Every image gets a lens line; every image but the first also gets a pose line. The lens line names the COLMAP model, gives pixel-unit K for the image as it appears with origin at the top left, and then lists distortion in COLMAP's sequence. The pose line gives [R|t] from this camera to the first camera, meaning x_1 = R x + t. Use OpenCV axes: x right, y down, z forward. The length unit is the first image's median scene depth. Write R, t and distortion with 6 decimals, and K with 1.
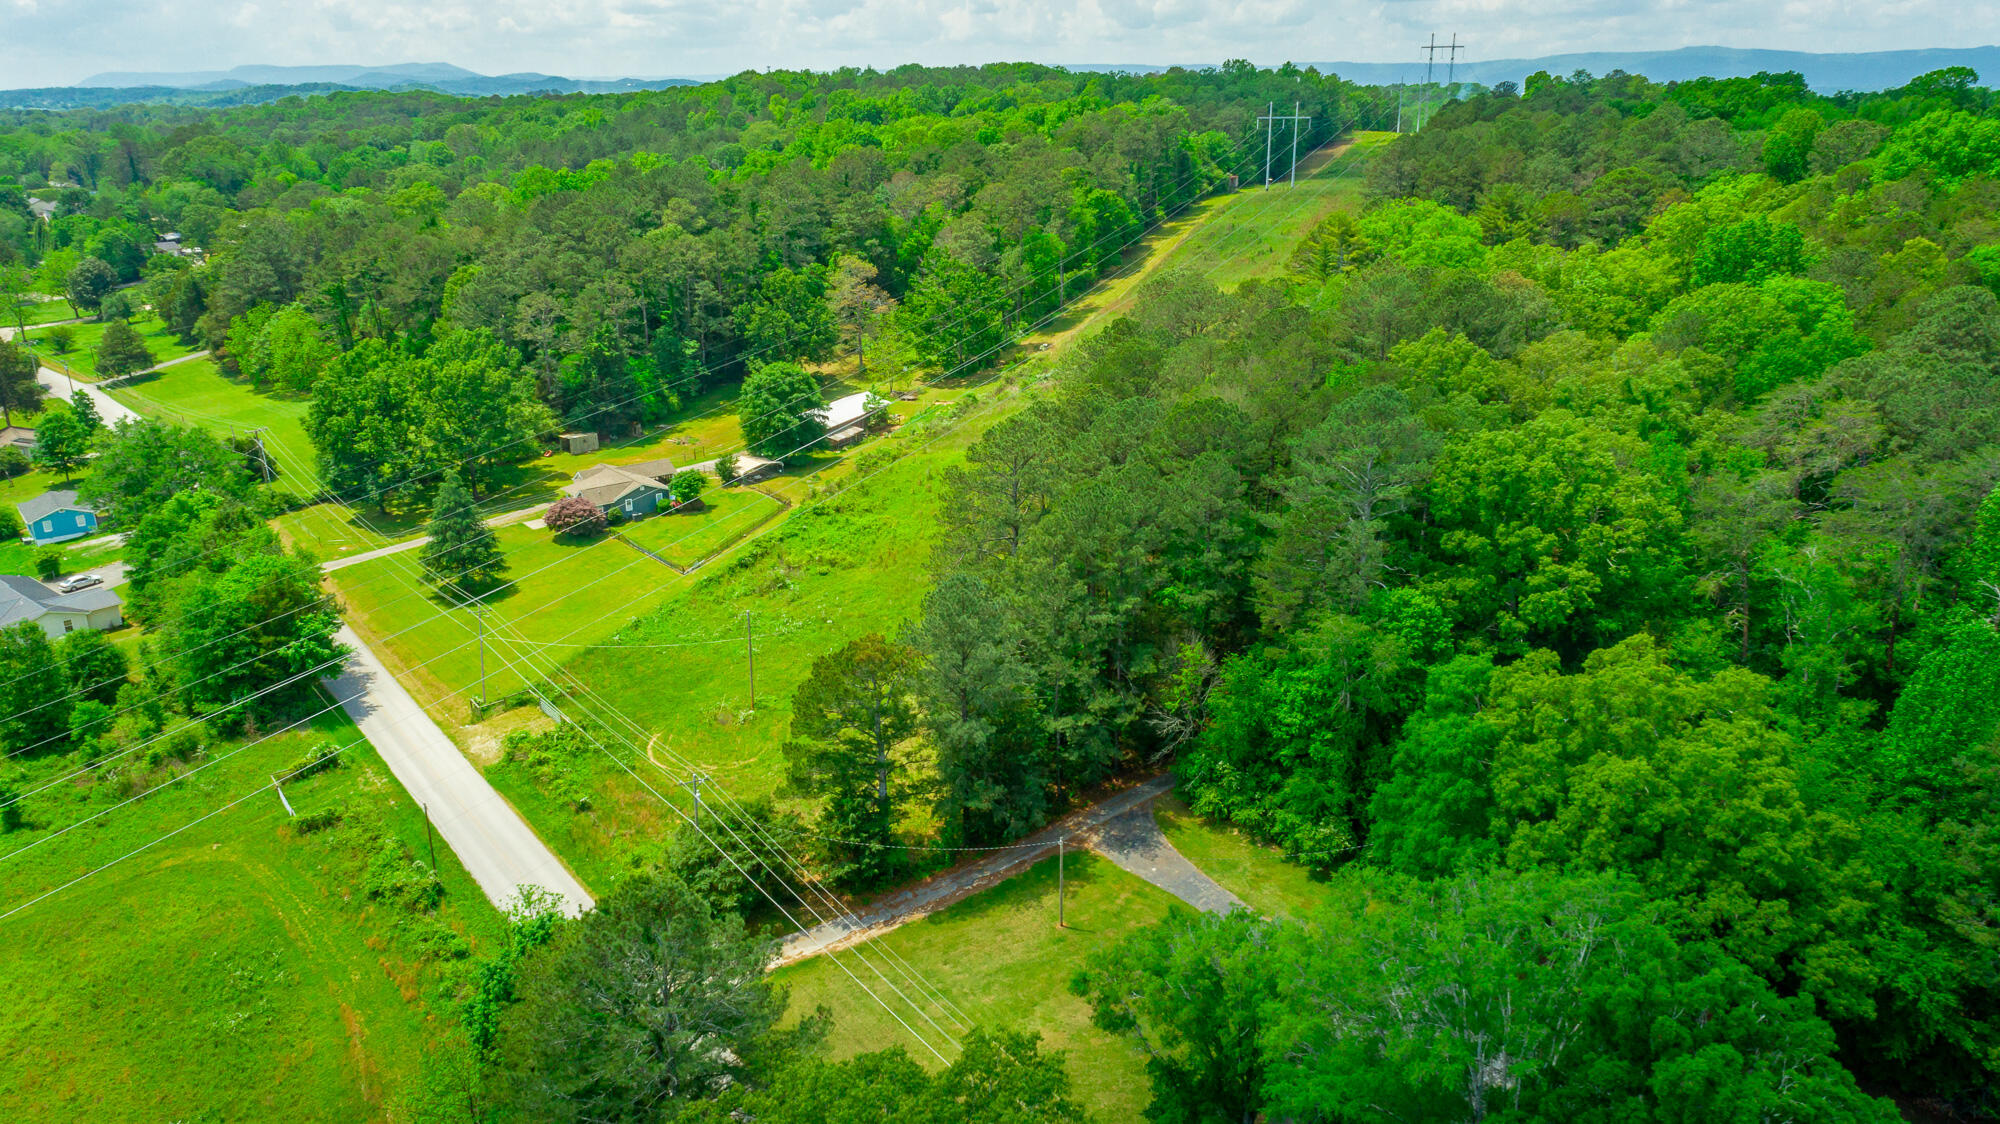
lens RADIAL K [[1358.6, 0, 1000.0], [0, 1358.6, 562.0], [0, 0, 1]] dist [-0.010502, 0.005374]
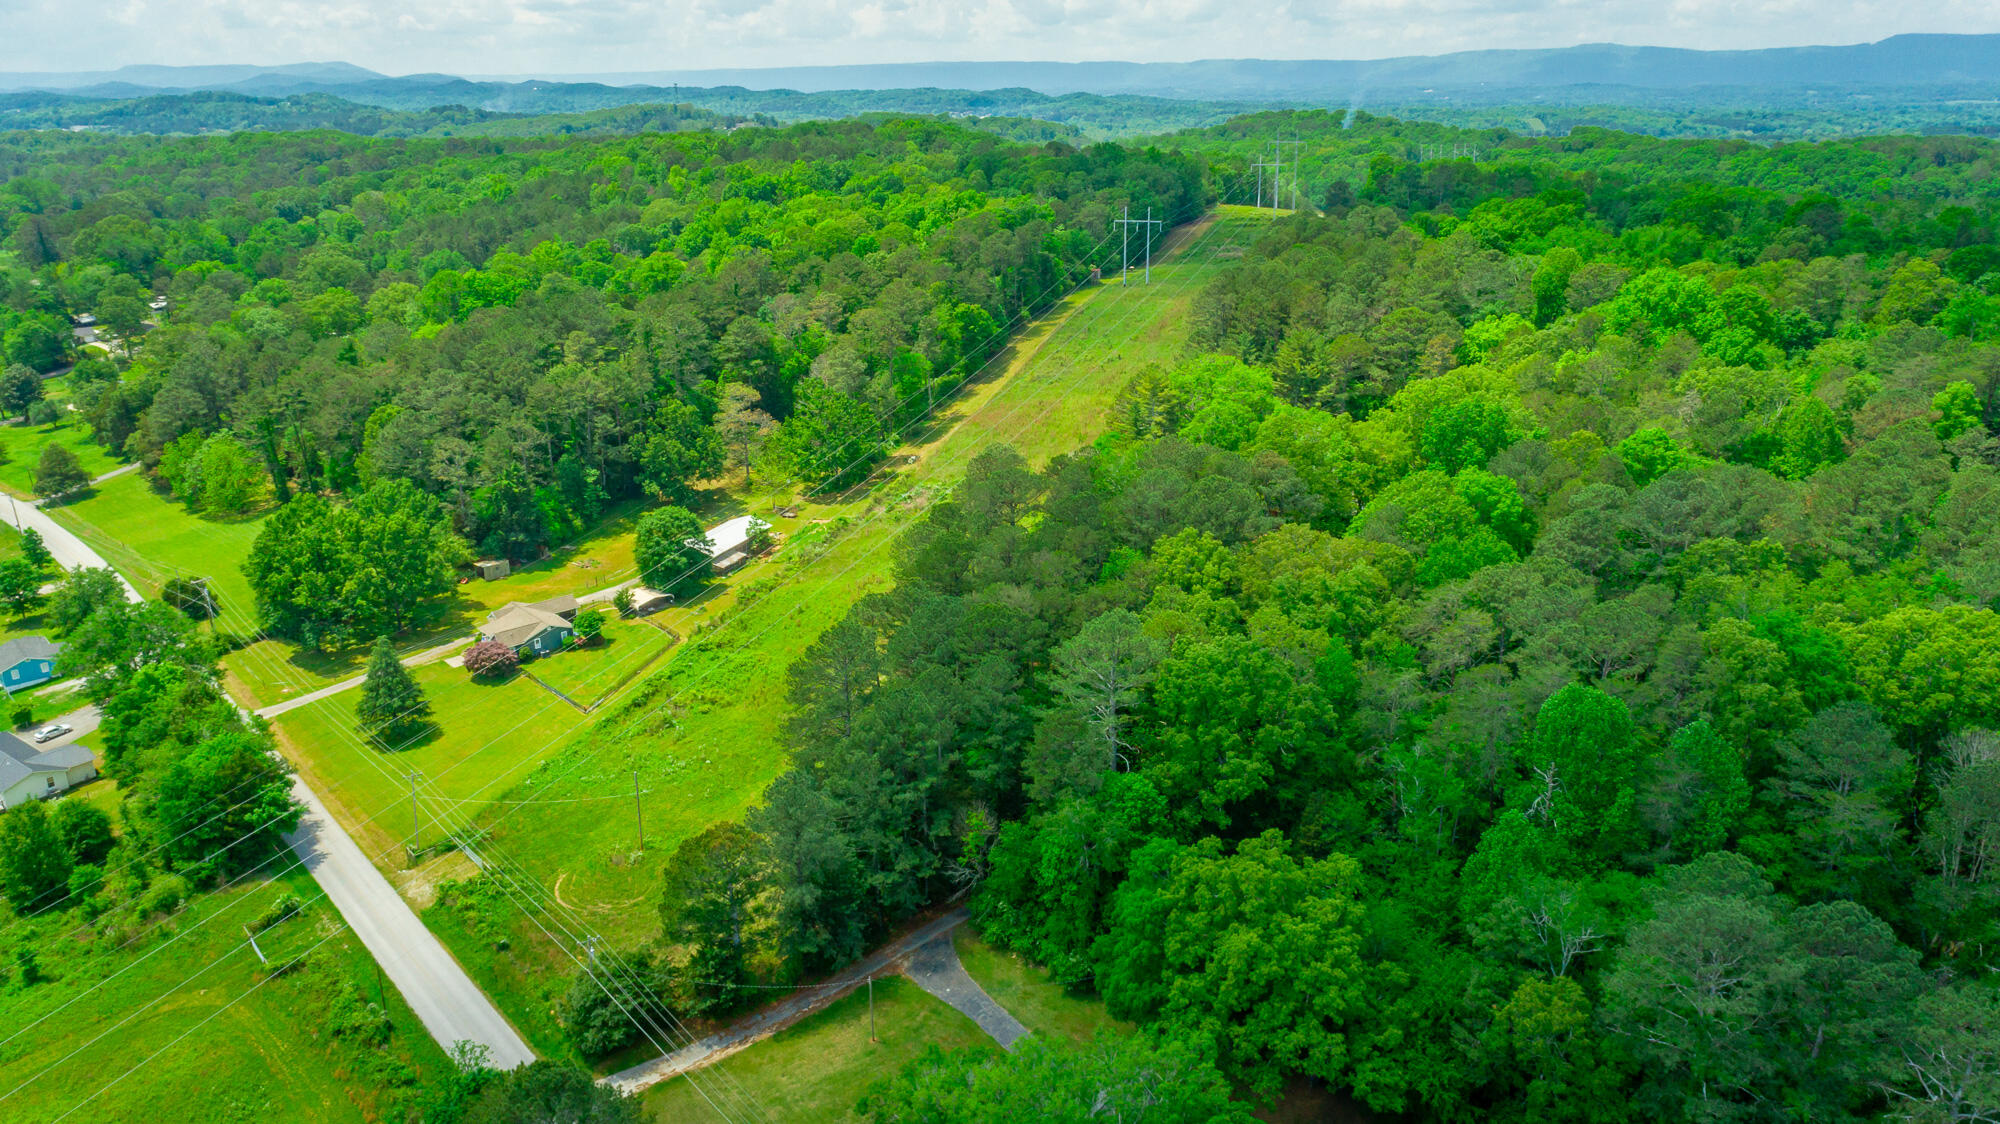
lens RADIAL K [[1358.6, 0, 1000.0], [0, 1358.6, 562.0], [0, 0, 1]] dist [-0.010502, 0.005374]
pose [[0.998214, -0.020670, 0.056046, 0.079349], [0.020411, 0.999778, 0.005189, -0.154293], [-0.056141, -0.004035, 0.998415, -0.246455]]
